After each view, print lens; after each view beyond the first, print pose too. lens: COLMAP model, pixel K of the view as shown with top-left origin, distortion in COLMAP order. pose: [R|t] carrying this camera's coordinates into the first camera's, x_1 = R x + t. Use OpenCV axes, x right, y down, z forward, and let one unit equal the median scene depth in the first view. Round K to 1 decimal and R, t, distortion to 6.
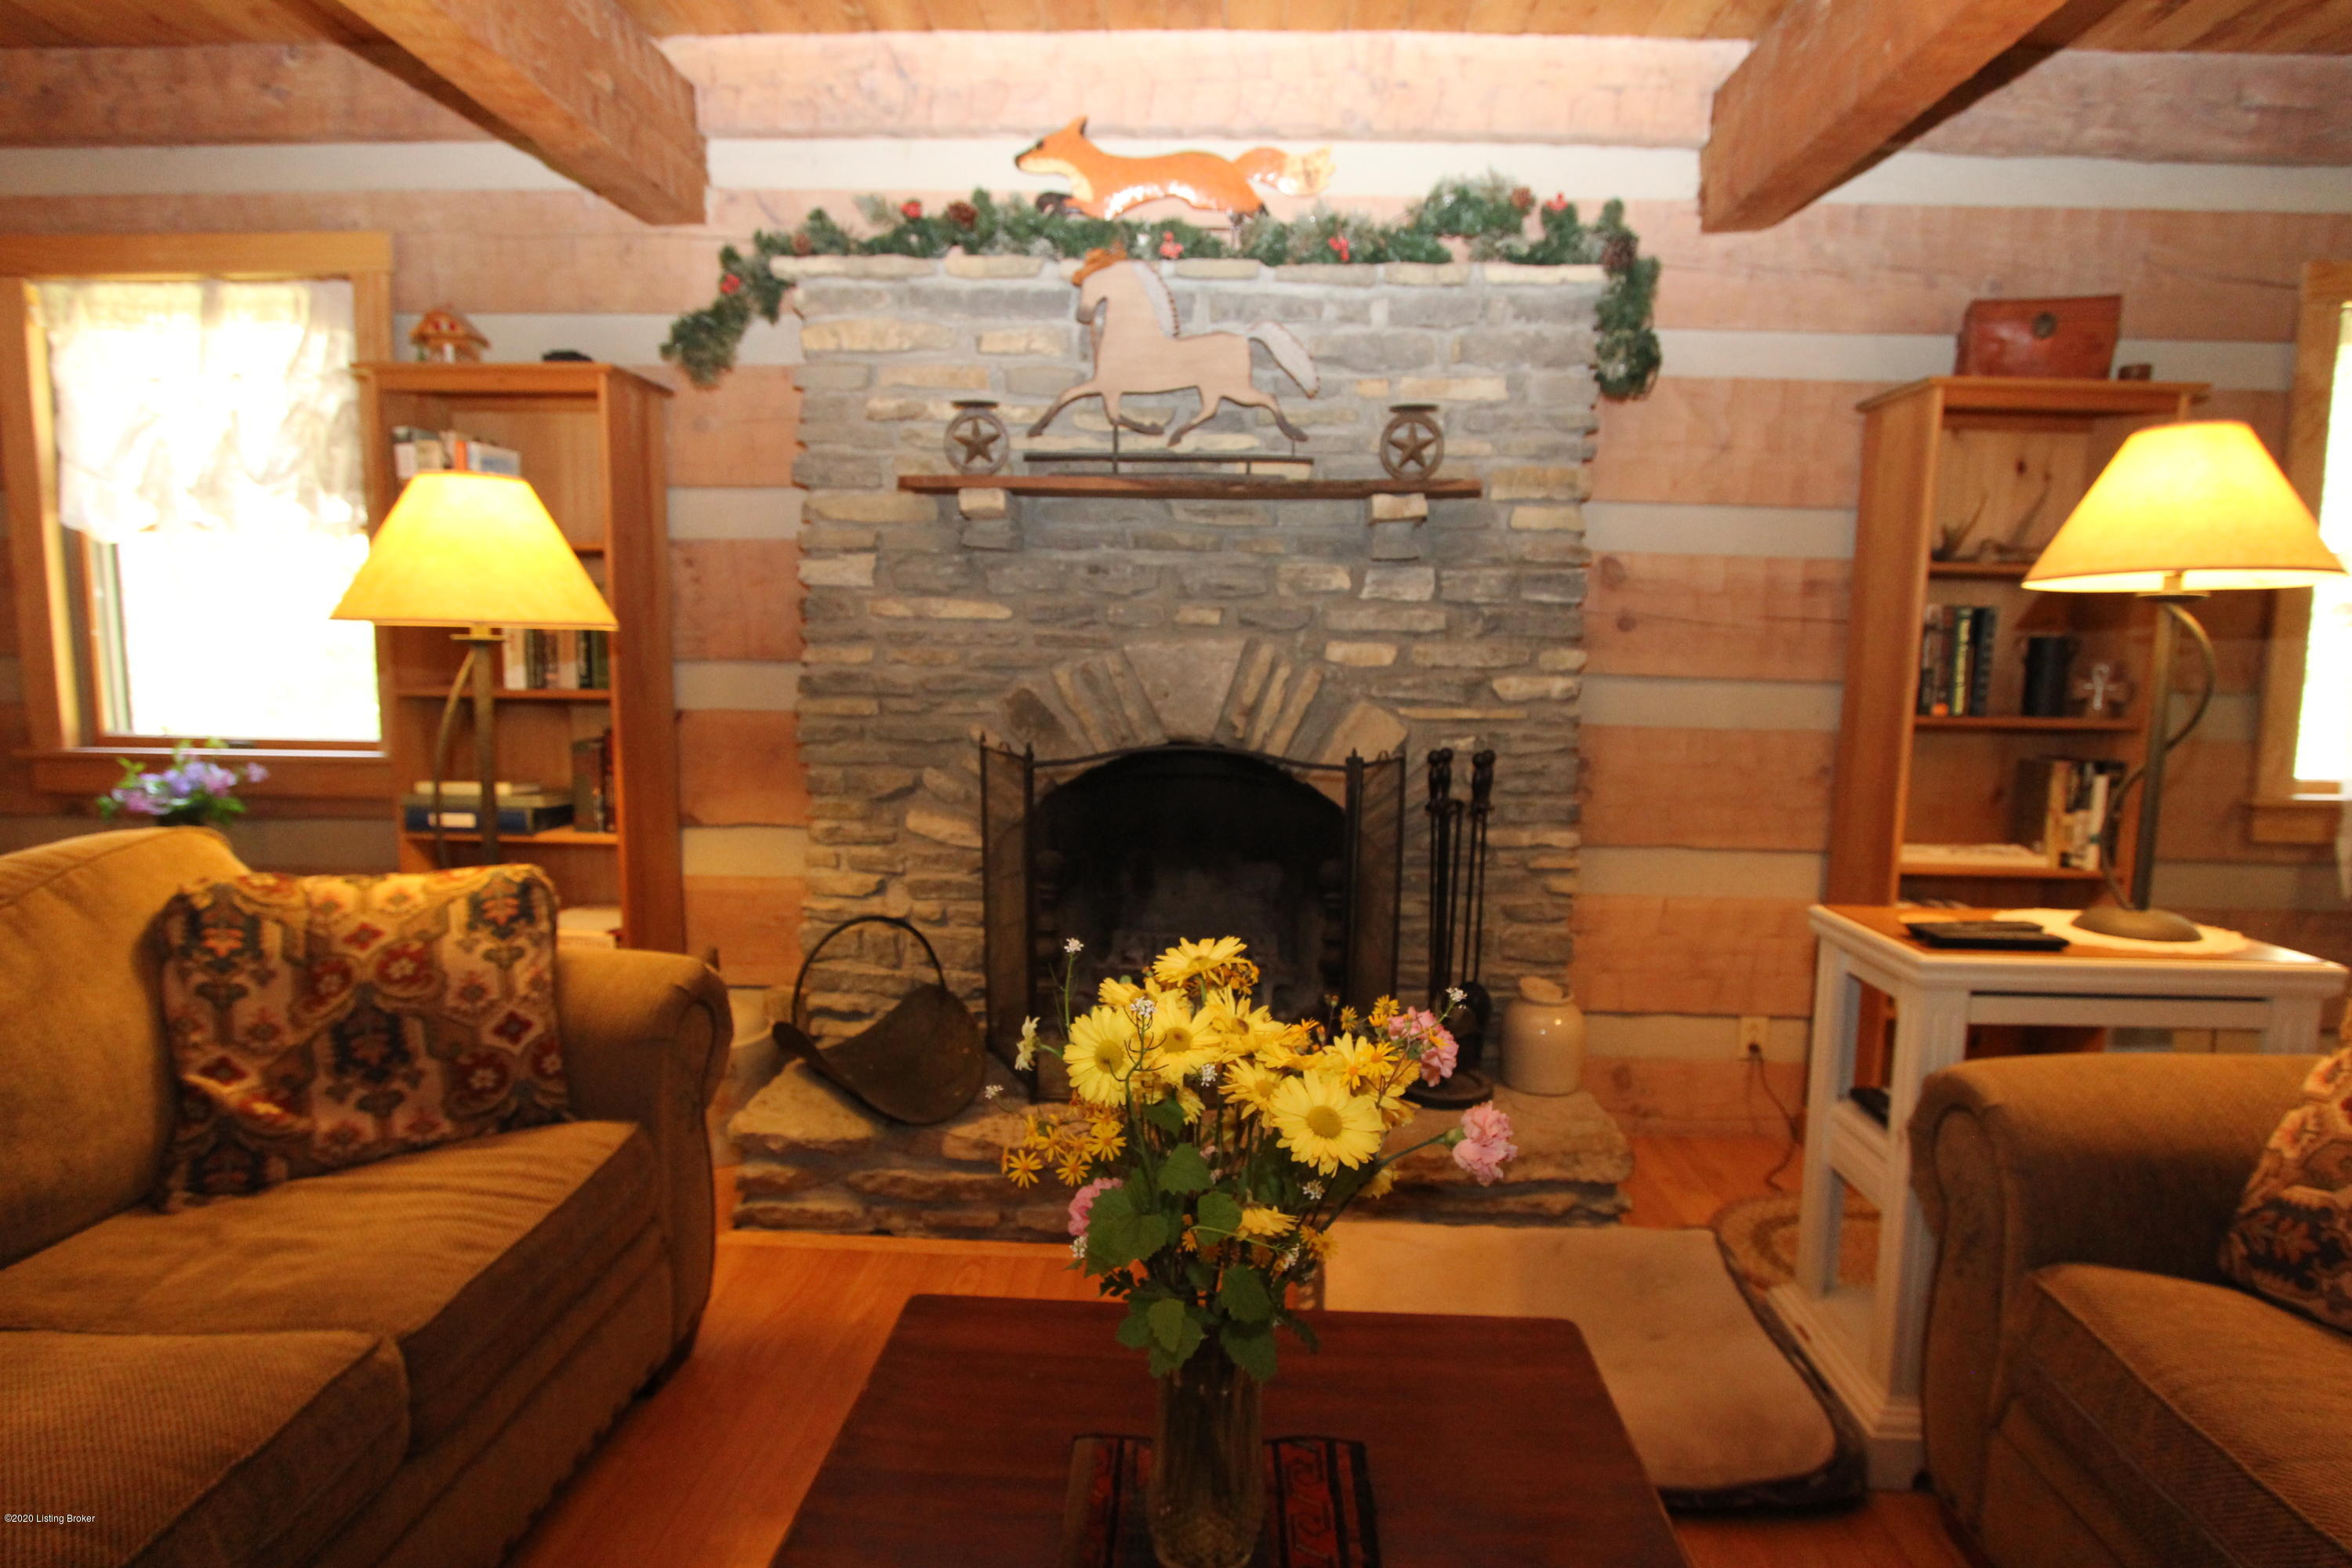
lens RADIAL K [[1252.5, 0, 1182.1], [0, 1252.5, 785.0], [0, 0, 1]] dist [-0.007617, -0.000647]
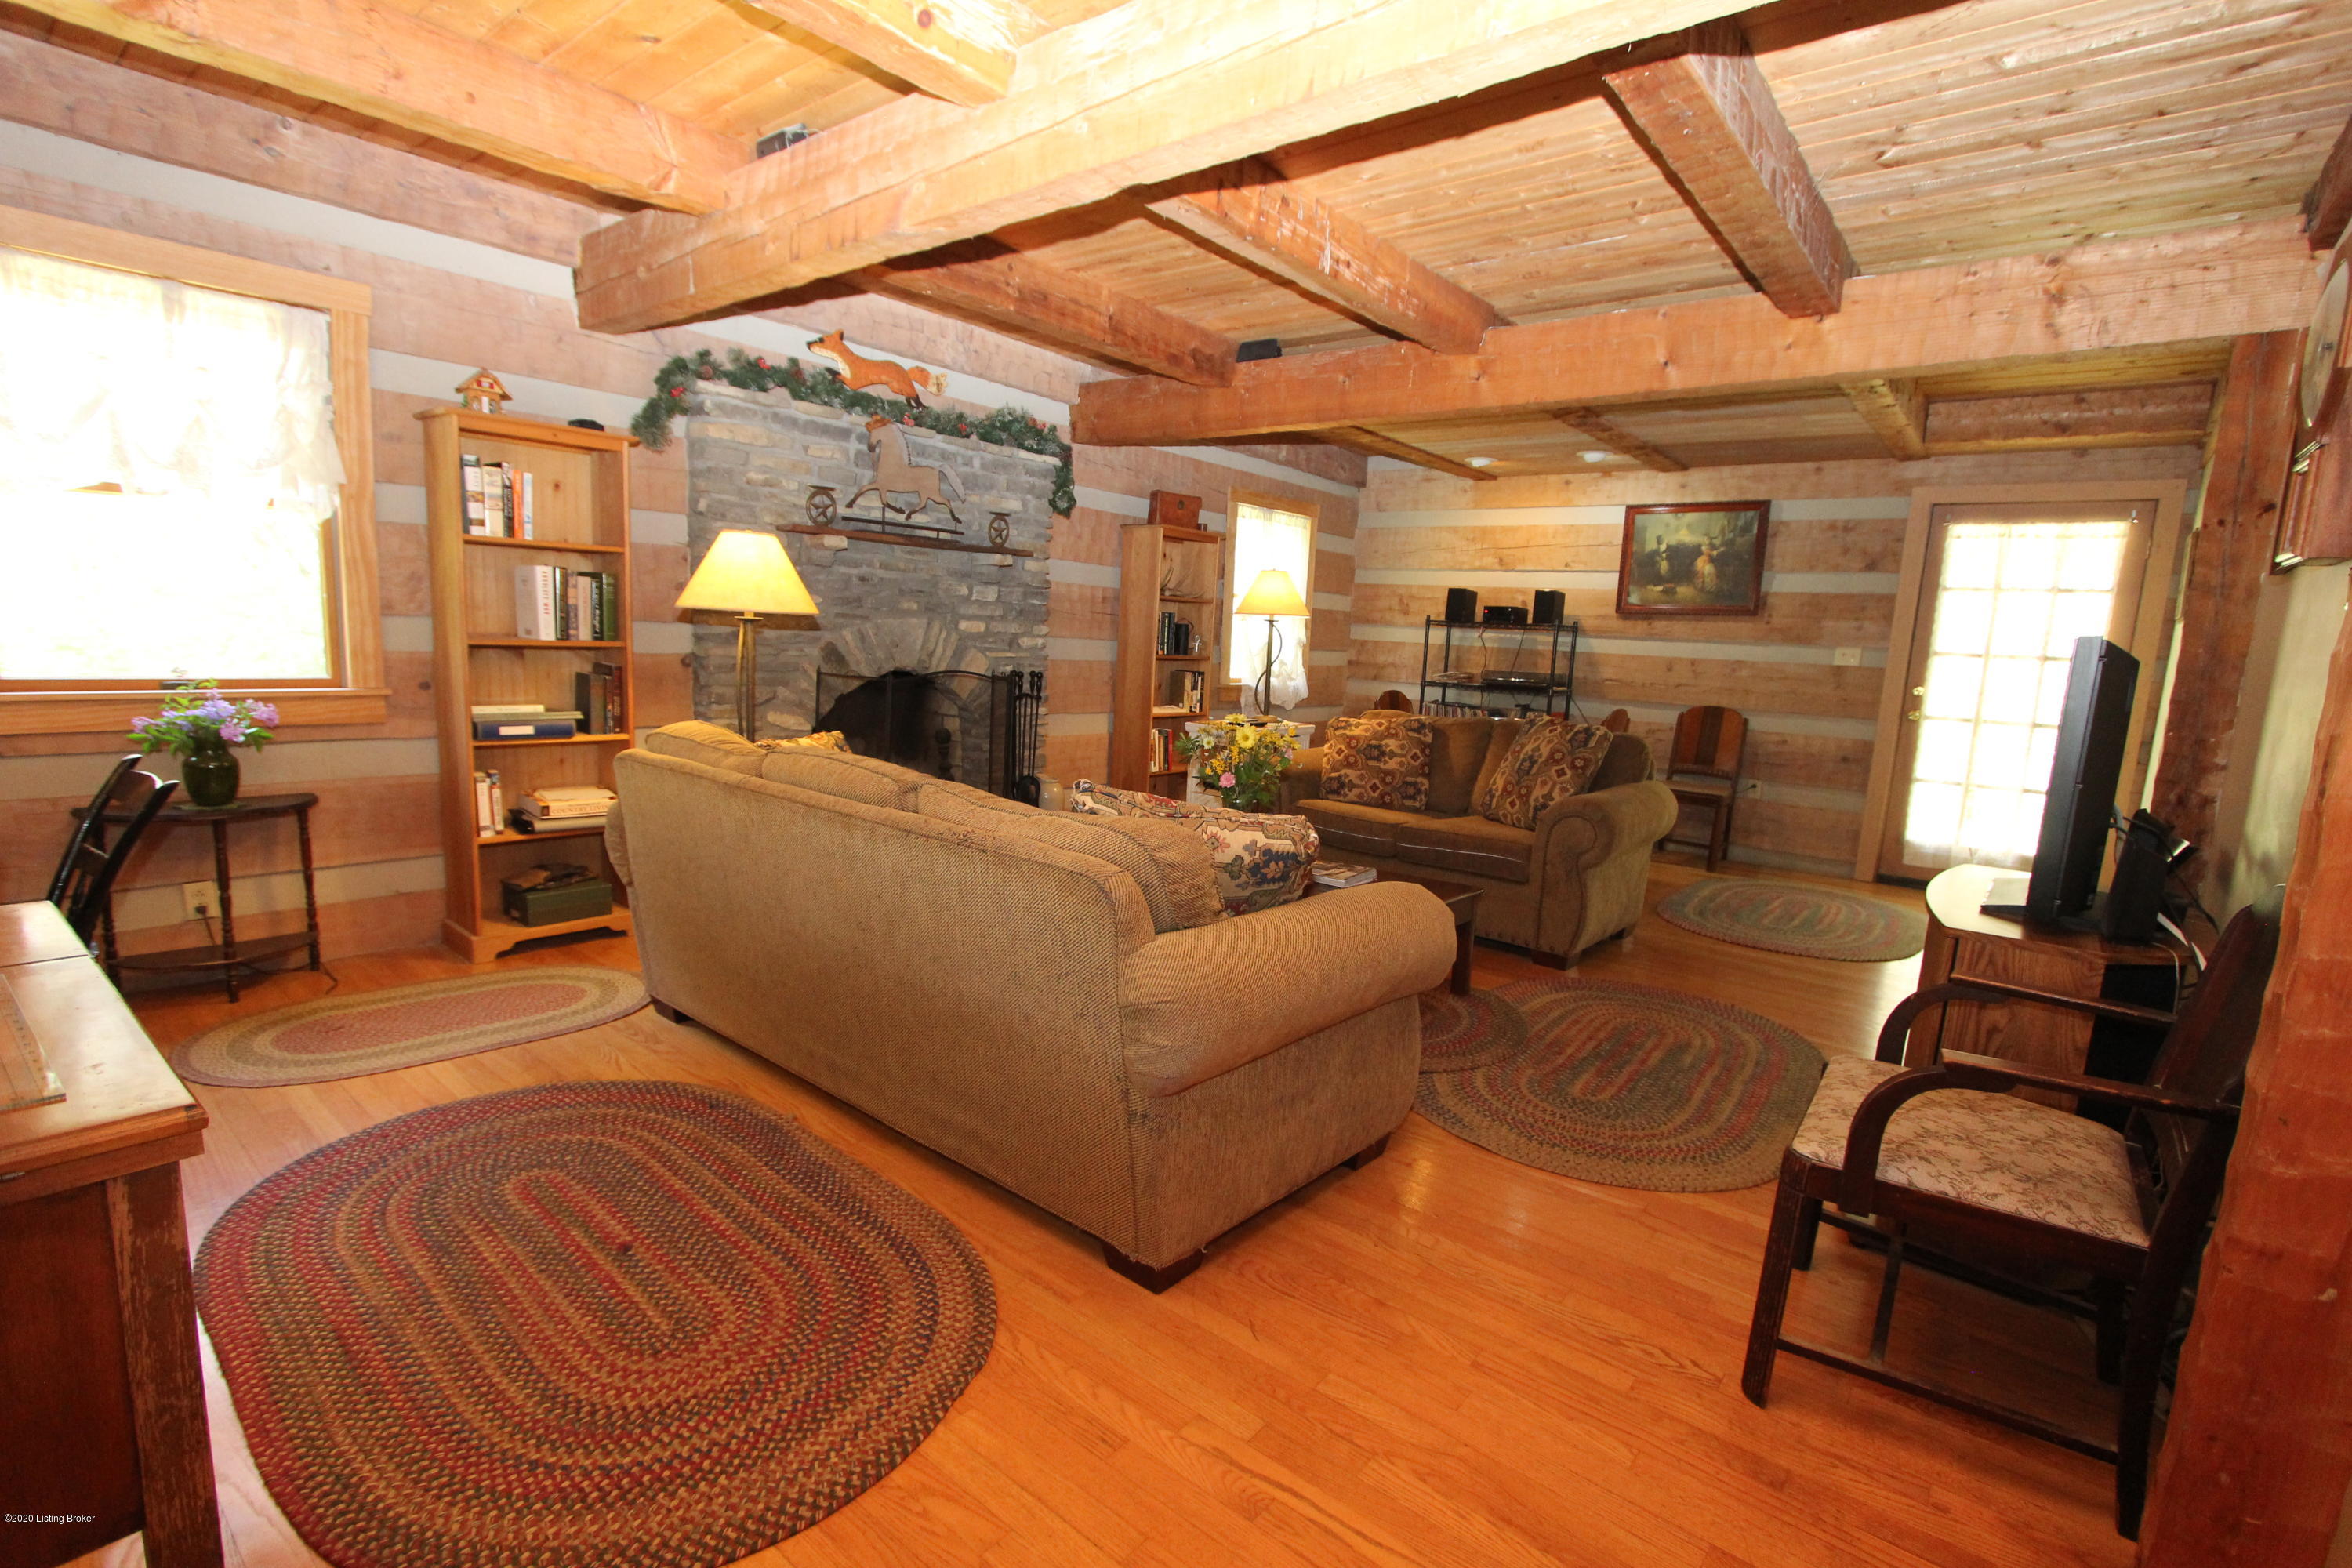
lens RADIAL K [[1078.2, 0, 1180.7], [0, 1078.2, 789.6], [0, 0, 1]] dist [0.003409, 0.000309]
pose [[0.616030, -0.100765, 0.781251, -1.088630], [0.040274, 0.994516, 0.096515, 0.007096], [-0.786692, -0.027993, 0.616711, -0.396654]]
